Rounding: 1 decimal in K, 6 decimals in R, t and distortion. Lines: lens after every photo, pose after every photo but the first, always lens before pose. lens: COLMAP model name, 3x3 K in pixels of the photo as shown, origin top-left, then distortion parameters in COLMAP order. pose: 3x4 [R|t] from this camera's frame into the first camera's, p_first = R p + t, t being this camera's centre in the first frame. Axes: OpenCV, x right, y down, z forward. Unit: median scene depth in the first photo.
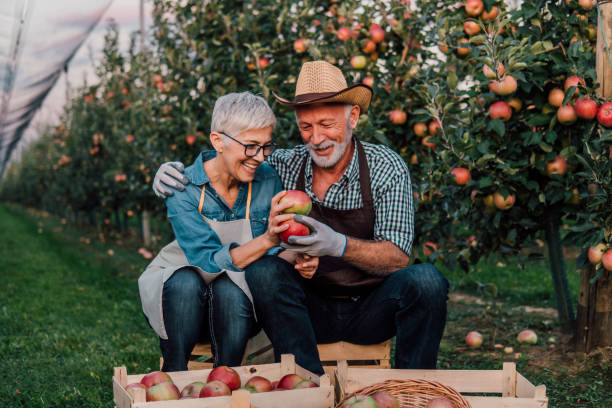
lens RADIAL K [[815.4, 0, 304.3], [0, 815.4, 197.9], [0, 0, 1]] dist [-0.185805, -0.112624]
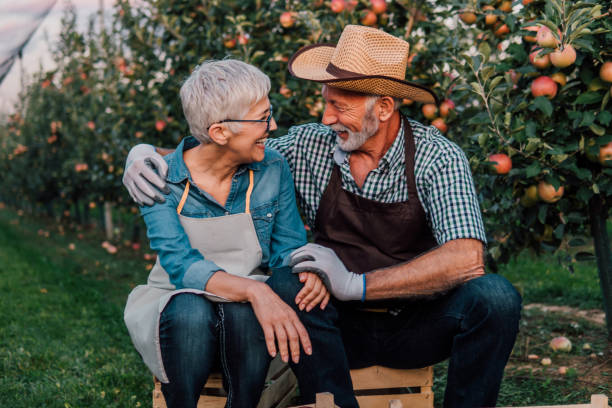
lens RADIAL K [[815.4, 0, 304.3], [0, 815.4, 197.9], [0, 0, 1]] dist [-0.185805, -0.112624]
pose [[0.998497, -0.012666, 0.053317, -0.041589], [0.011757, 0.999781, 0.017318, -0.005740], [-0.053525, -0.016665, 0.998427, 0.114852]]
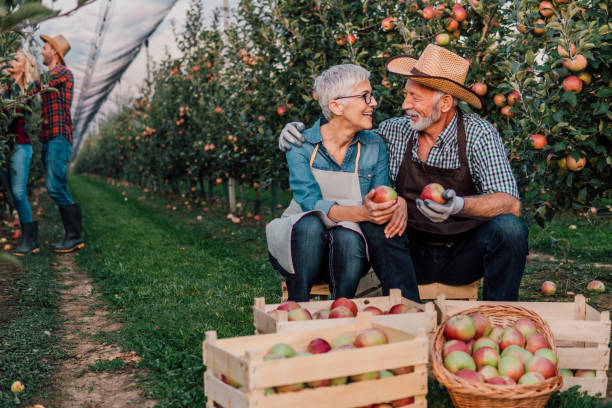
lens RADIAL K [[815.4, 0, 304.3], [0, 815.4, 197.9], [0, 0, 1]] dist [-0.185805, -0.112624]
pose [[0.996286, -0.001624, -0.086092, -0.026842], [0.004801, 0.999315, 0.036705, 0.006650], [0.085974, -0.036982, 0.995611, -0.110832]]
